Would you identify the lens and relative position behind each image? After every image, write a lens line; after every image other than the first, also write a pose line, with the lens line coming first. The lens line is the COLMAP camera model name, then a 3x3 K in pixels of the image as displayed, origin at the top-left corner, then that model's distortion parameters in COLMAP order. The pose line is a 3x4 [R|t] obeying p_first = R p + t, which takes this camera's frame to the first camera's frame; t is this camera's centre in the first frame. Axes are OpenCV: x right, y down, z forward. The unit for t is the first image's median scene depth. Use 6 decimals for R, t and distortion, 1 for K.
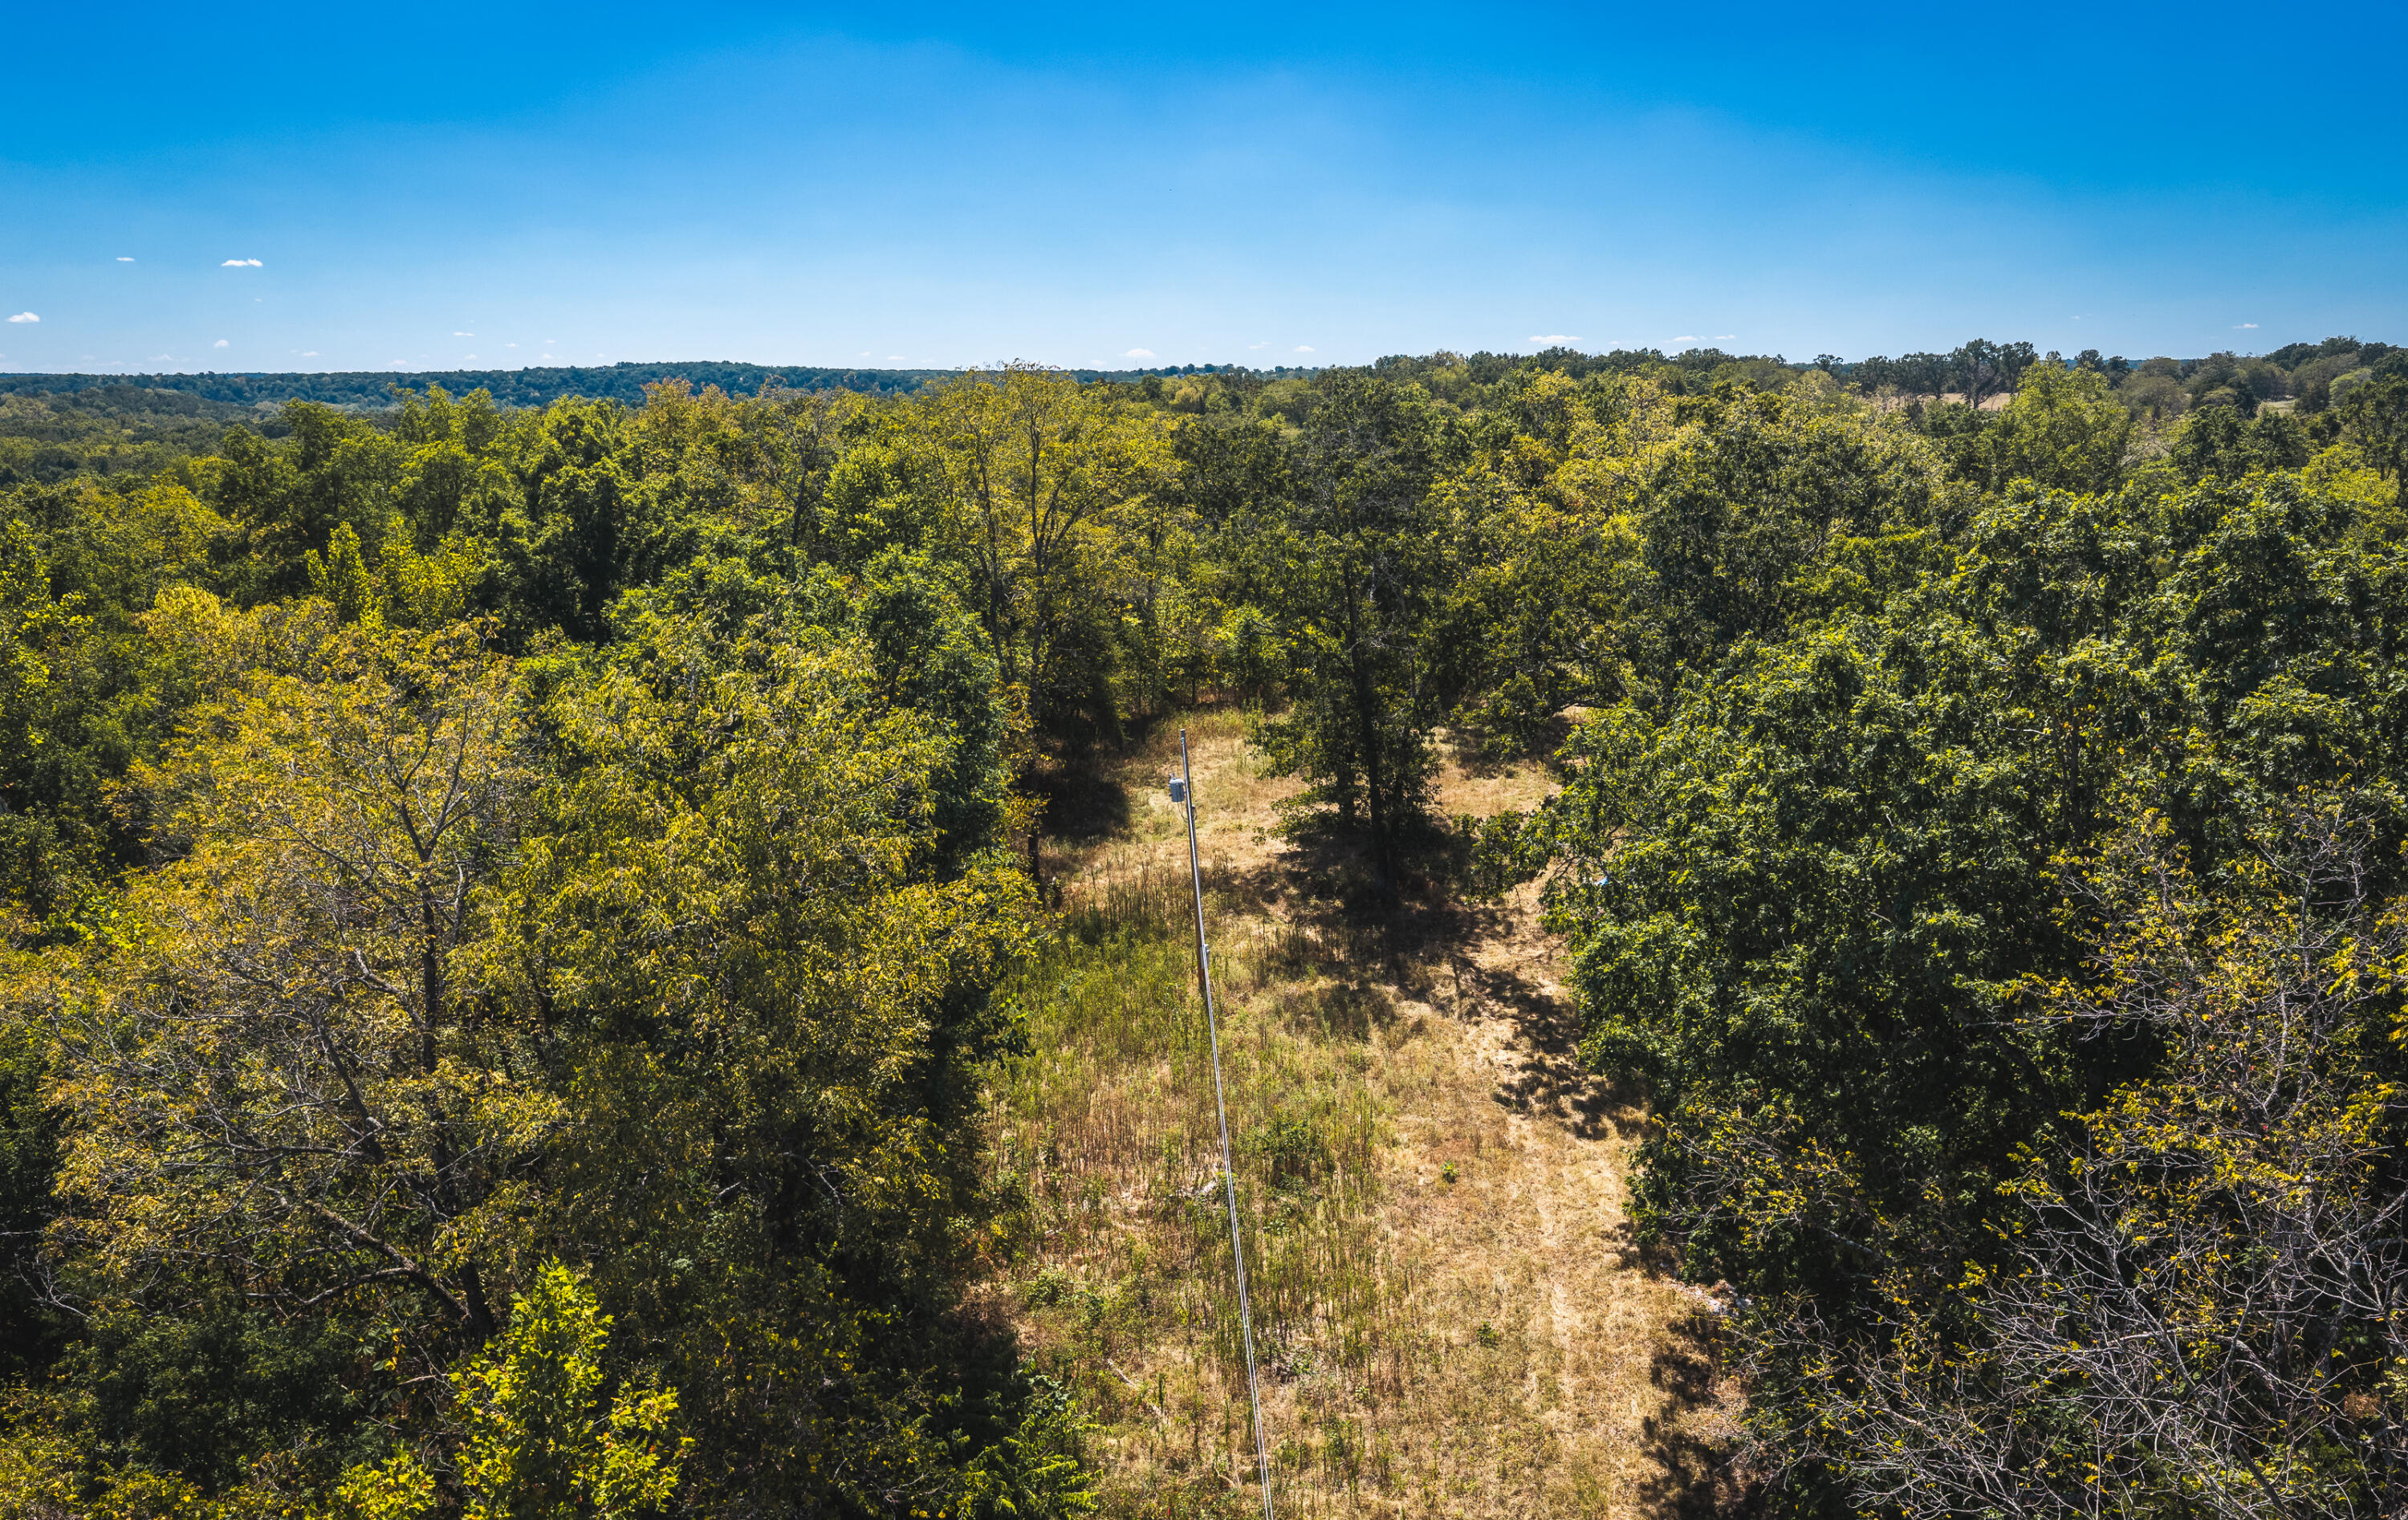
lens RADIAL K [[1989.7, 0, 1211.3], [0, 1989.7, 738.1], [0, 0, 1]] dist [0.018230, -0.035914]
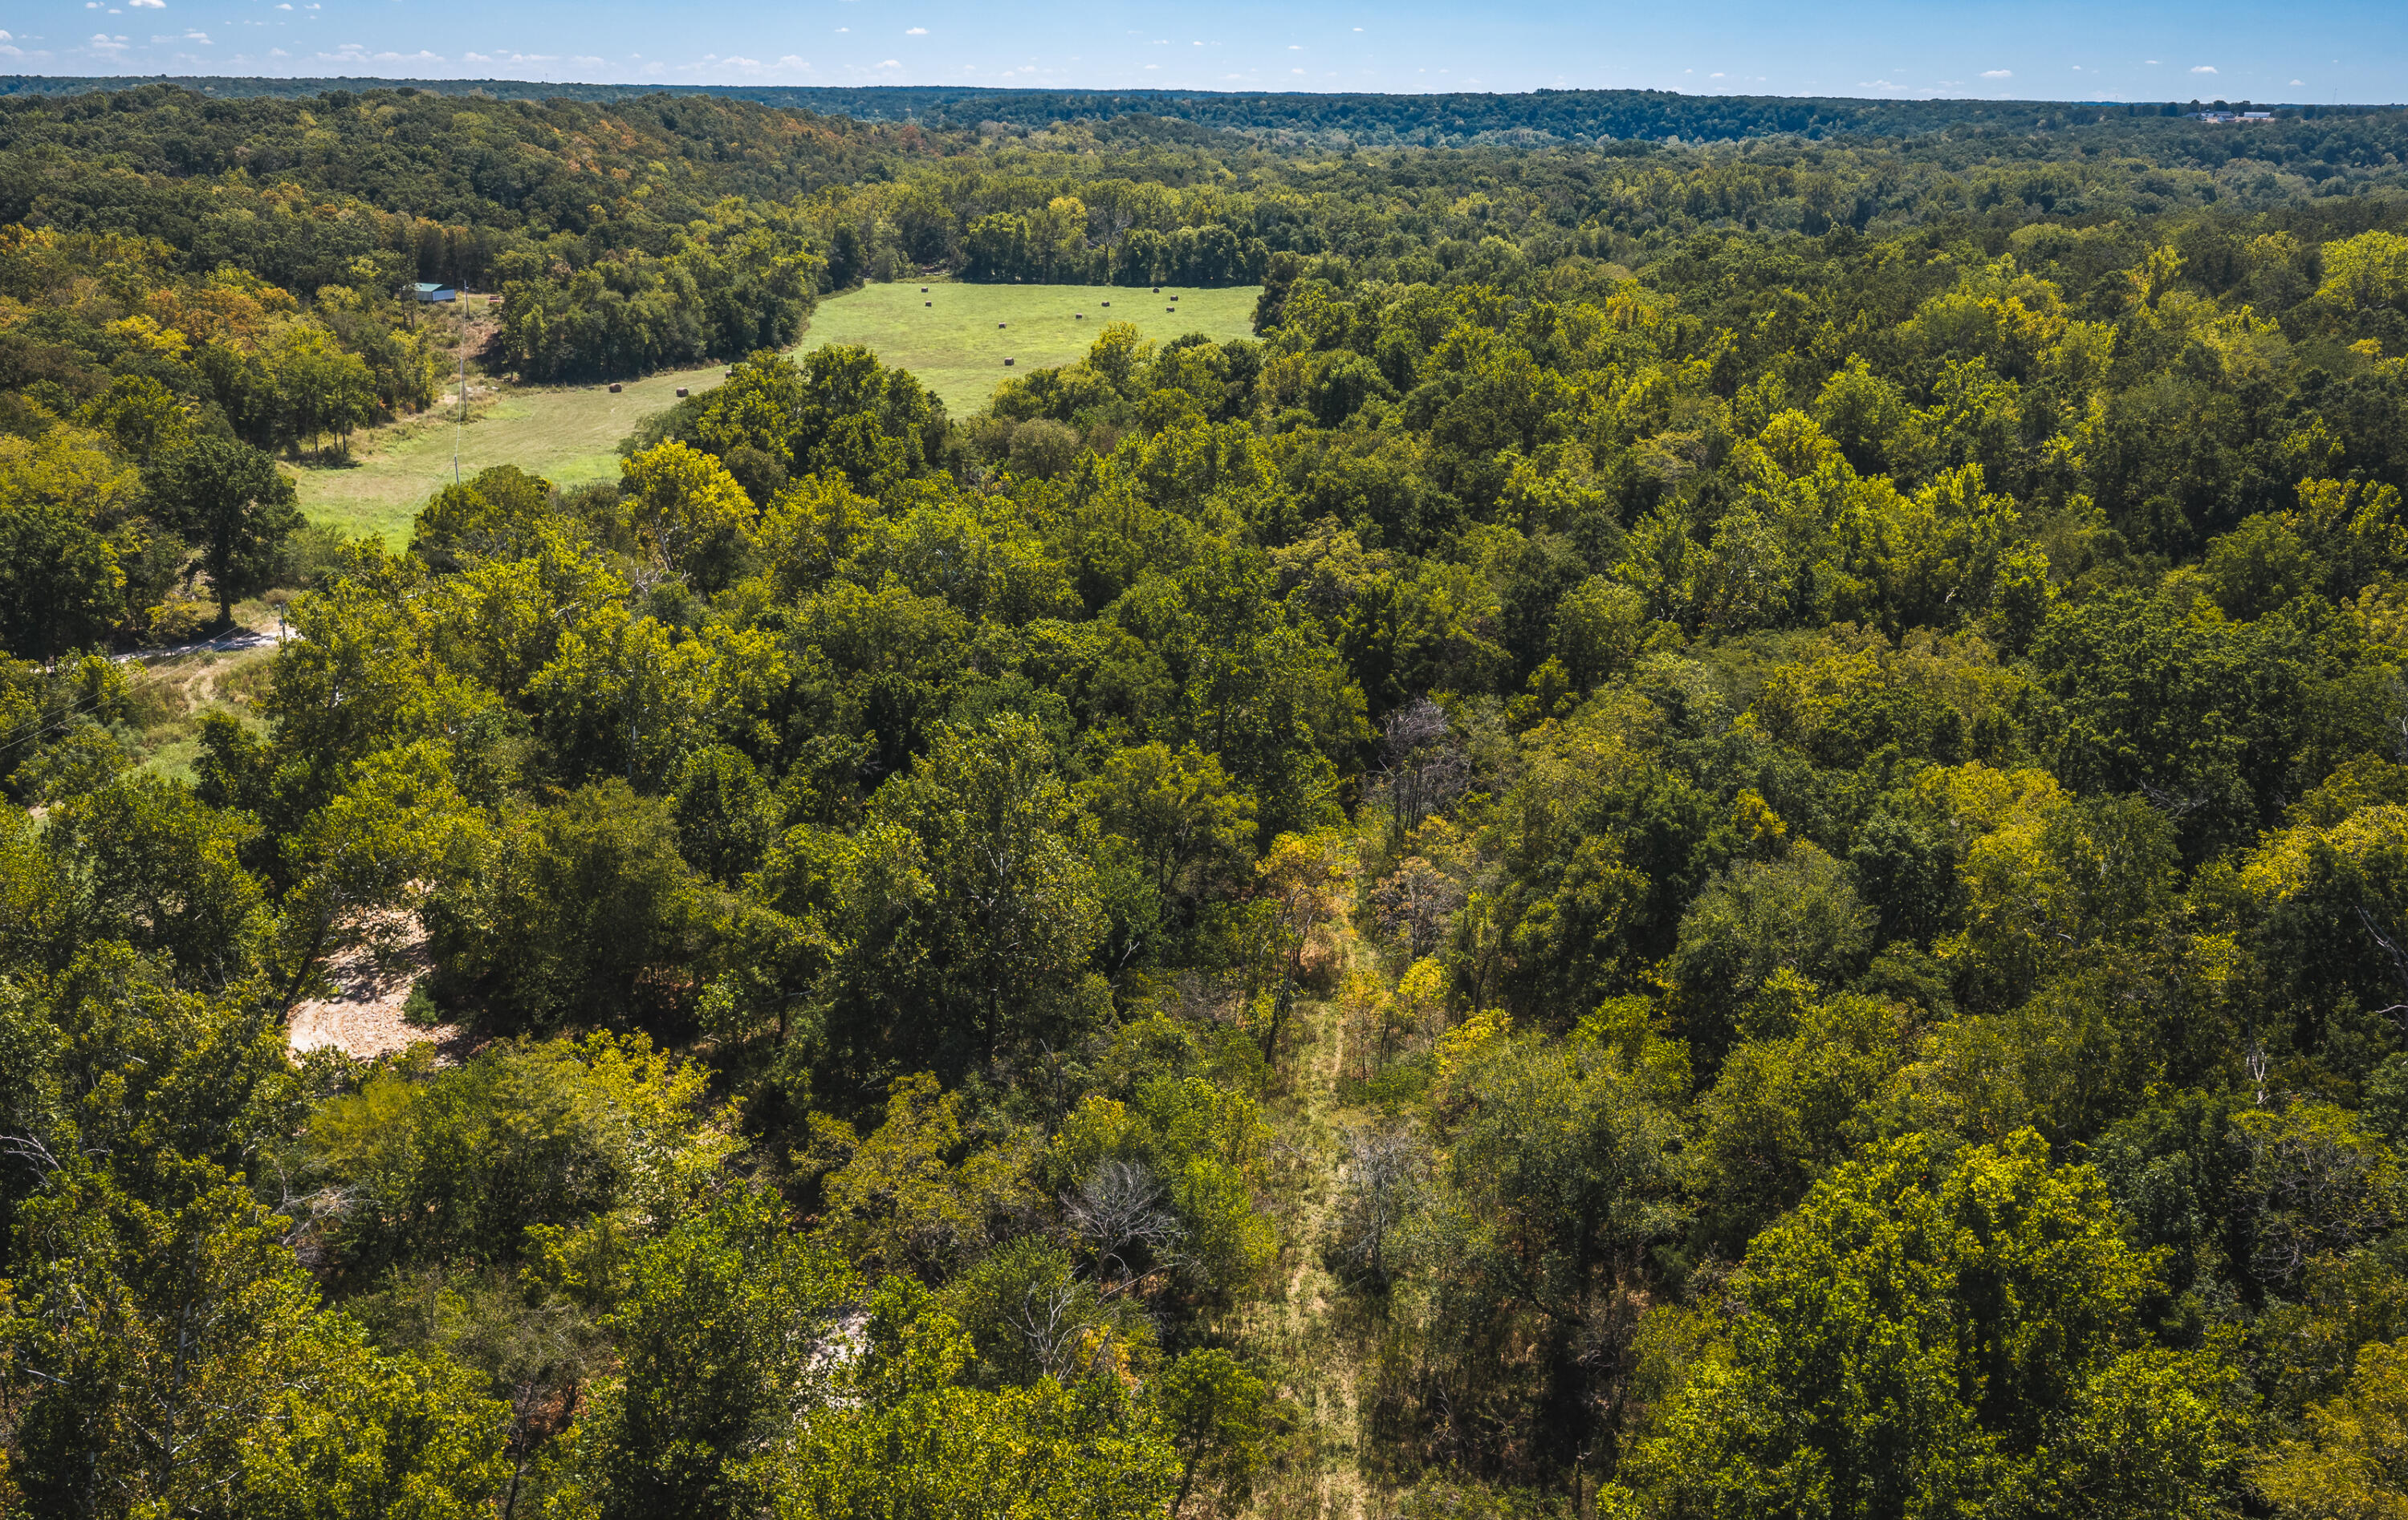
lens RADIAL K [[1989.7, 0, 1209.4], [0, 1989.7, 751.5], [0, 0, 1]] dist [0.018230, -0.035914]
pose [[0.923766, 0.133496, -0.358936, -2.027871], [-0.082625, 0.984677, 0.153575, -0.215819], [0.373938, -0.112210, 0.920641, 0.148791]]
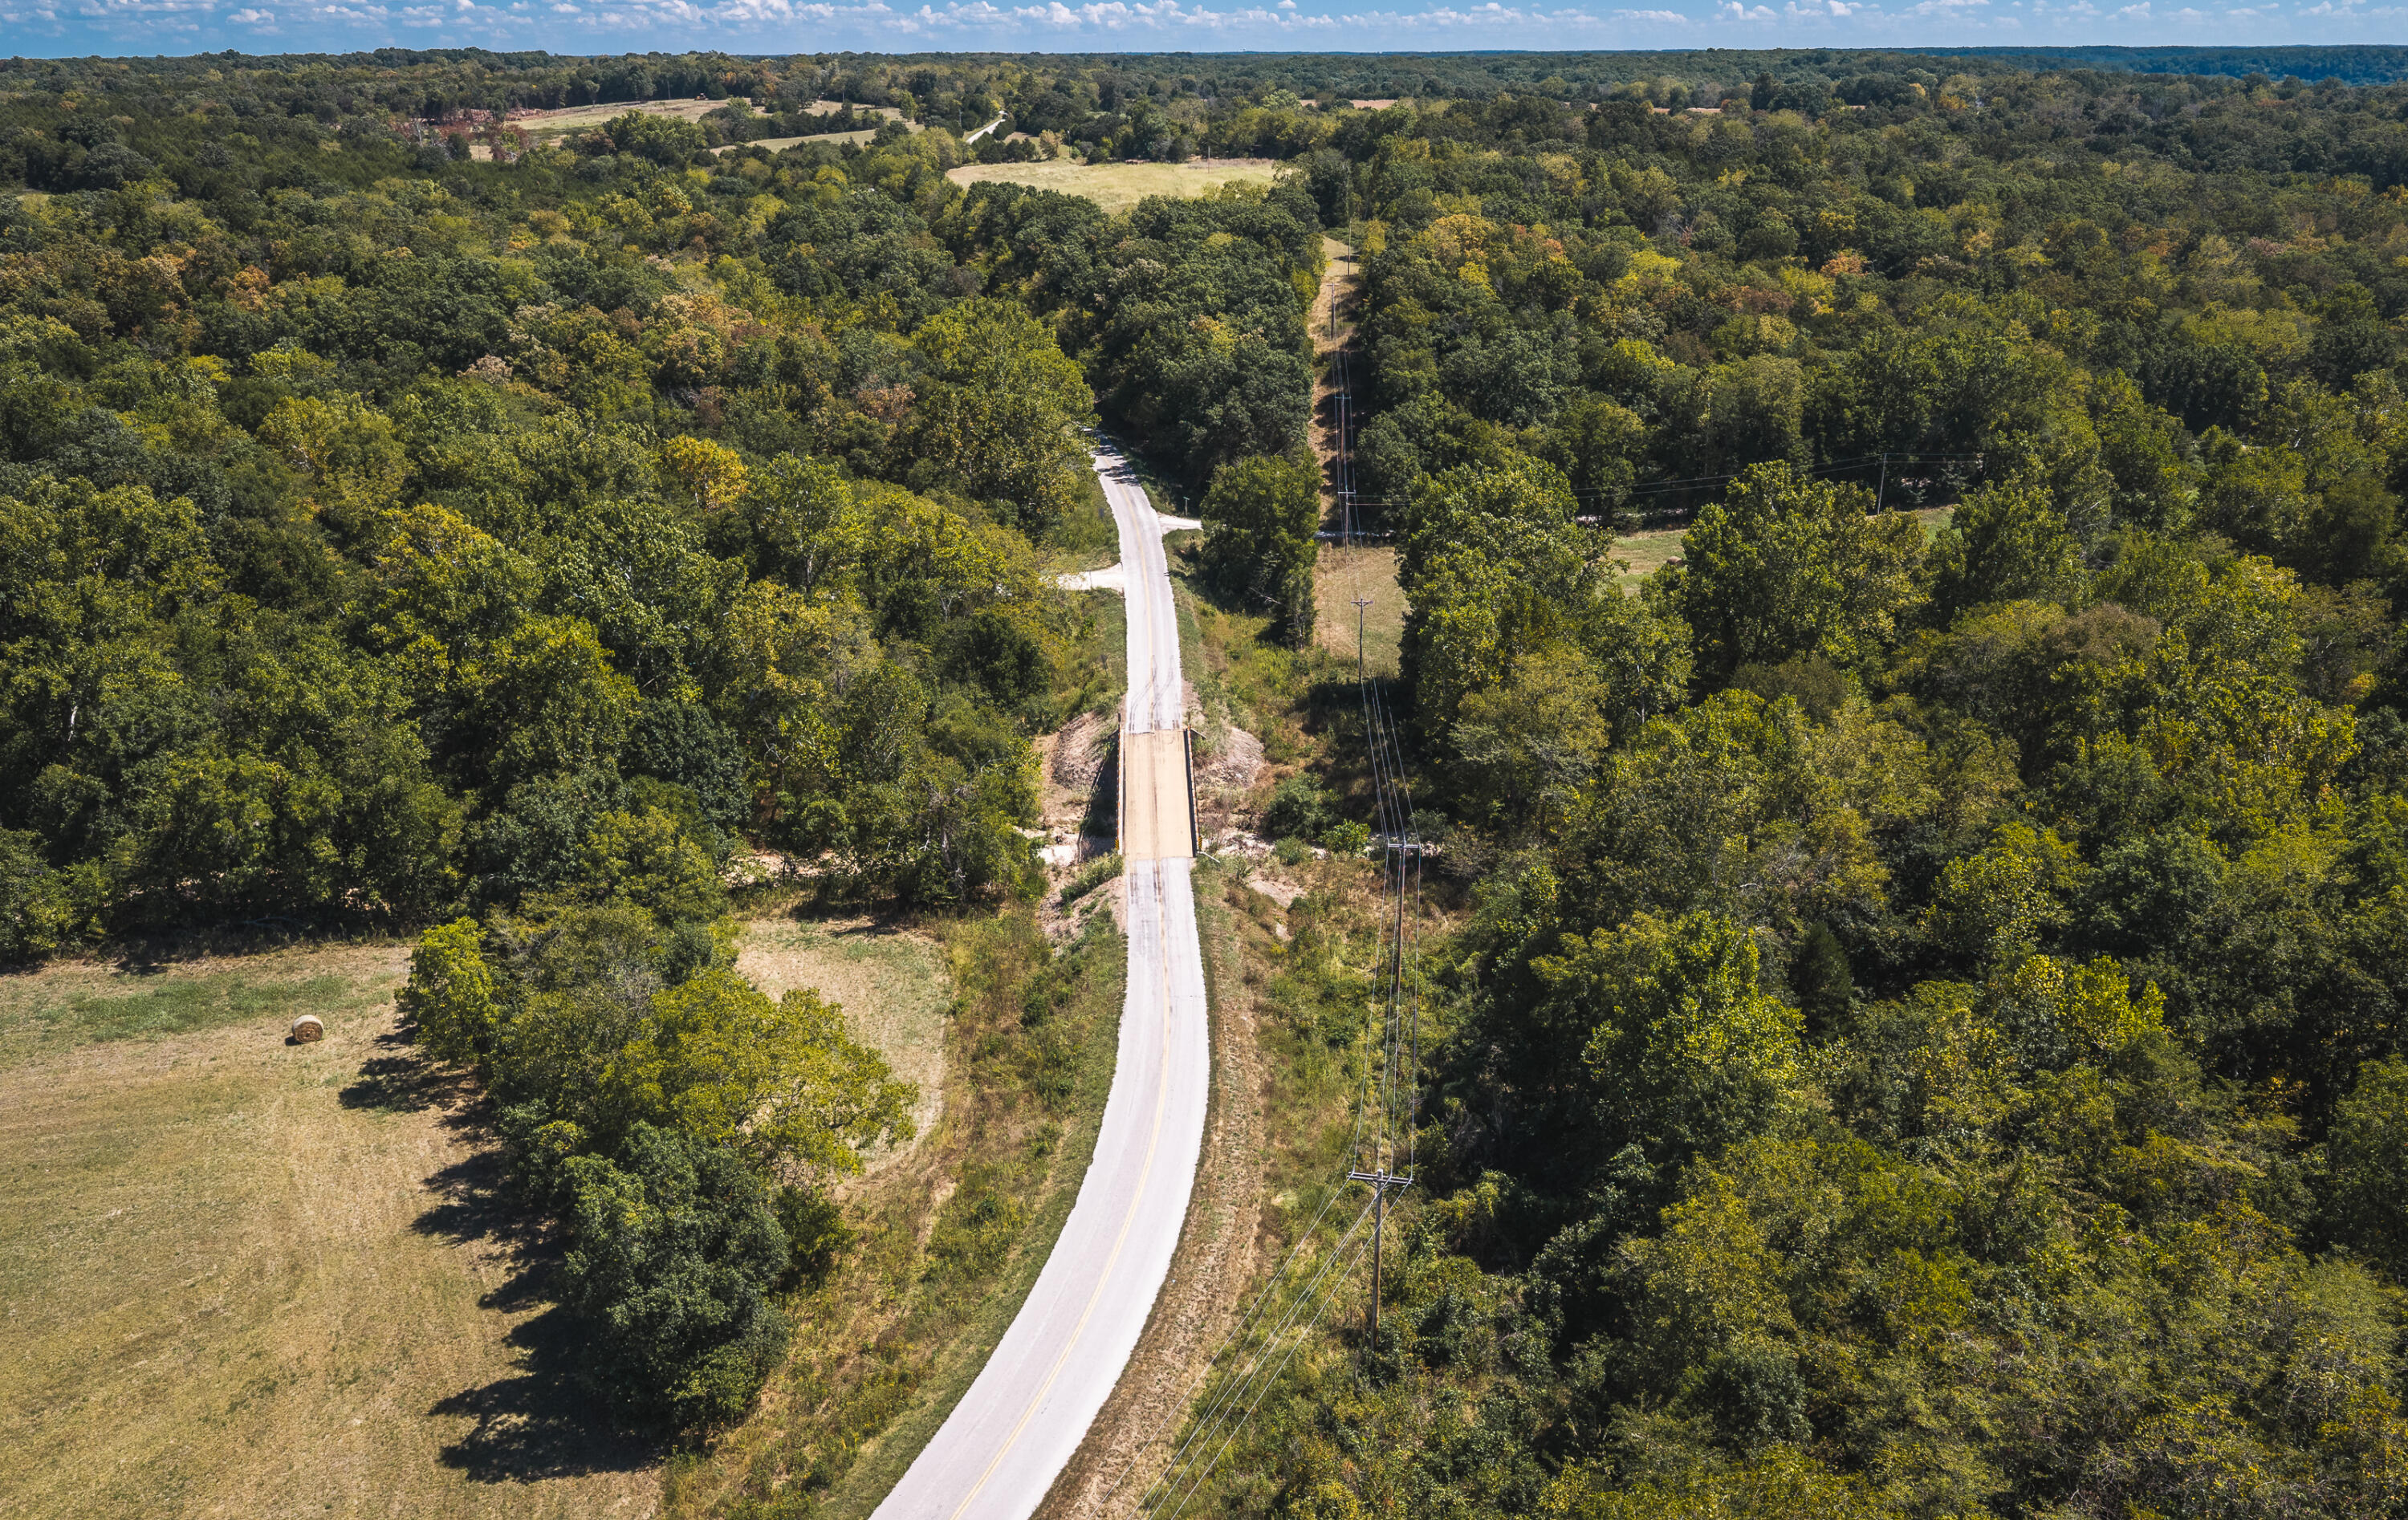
lens RADIAL K [[1989.7, 0, 1213.7], [0, 1989.7, 734.3], [0, 0, 1]] dist [0.018230, -0.035914]
pose [[0.064445, 0.324486, -0.943693, 0.031145], [-0.168940, 0.935556, 0.310151, -0.185206], [0.983517, 0.139440, 0.115110, -0.661311]]
